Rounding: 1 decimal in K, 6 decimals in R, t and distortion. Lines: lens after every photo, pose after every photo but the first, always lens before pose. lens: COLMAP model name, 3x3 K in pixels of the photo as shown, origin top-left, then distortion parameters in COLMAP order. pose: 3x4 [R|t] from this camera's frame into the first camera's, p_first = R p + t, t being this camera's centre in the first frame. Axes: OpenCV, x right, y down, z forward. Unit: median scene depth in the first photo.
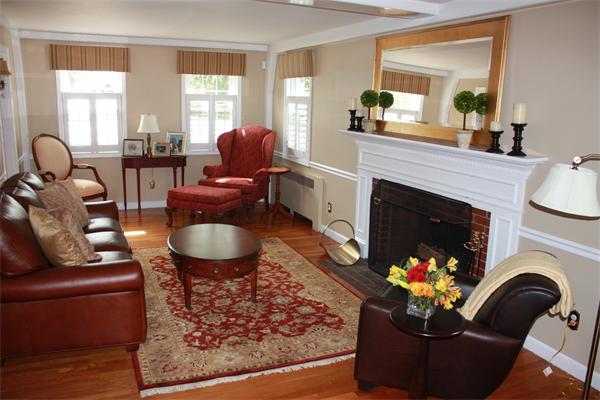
lens RADIAL K [[506.6, 0, 300.0], [0, 506.6, 200.0], [0, 0, 1]] dist [-0.154696, 0.137877]
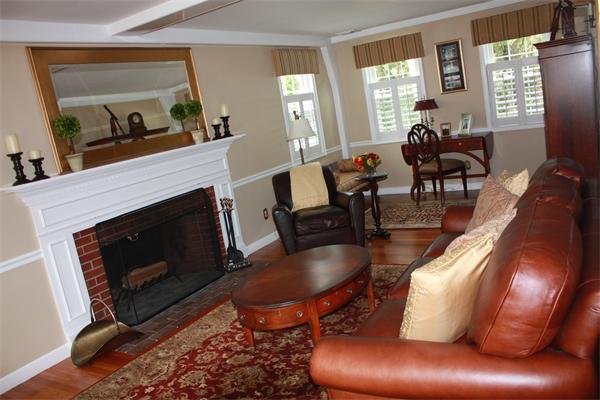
lens RADIAL K [[540.4, 0, 300.0], [0, 540.4, 200.0], [0, 0, 1]] dist [0.111138, 0.002181]
pose [[-0.568319, -0.120963, 0.813869, -0.842611], [0.280044, 0.901645, 0.329562, -0.315294], [-0.773686, 0.415215, -0.478547, 1.331455]]
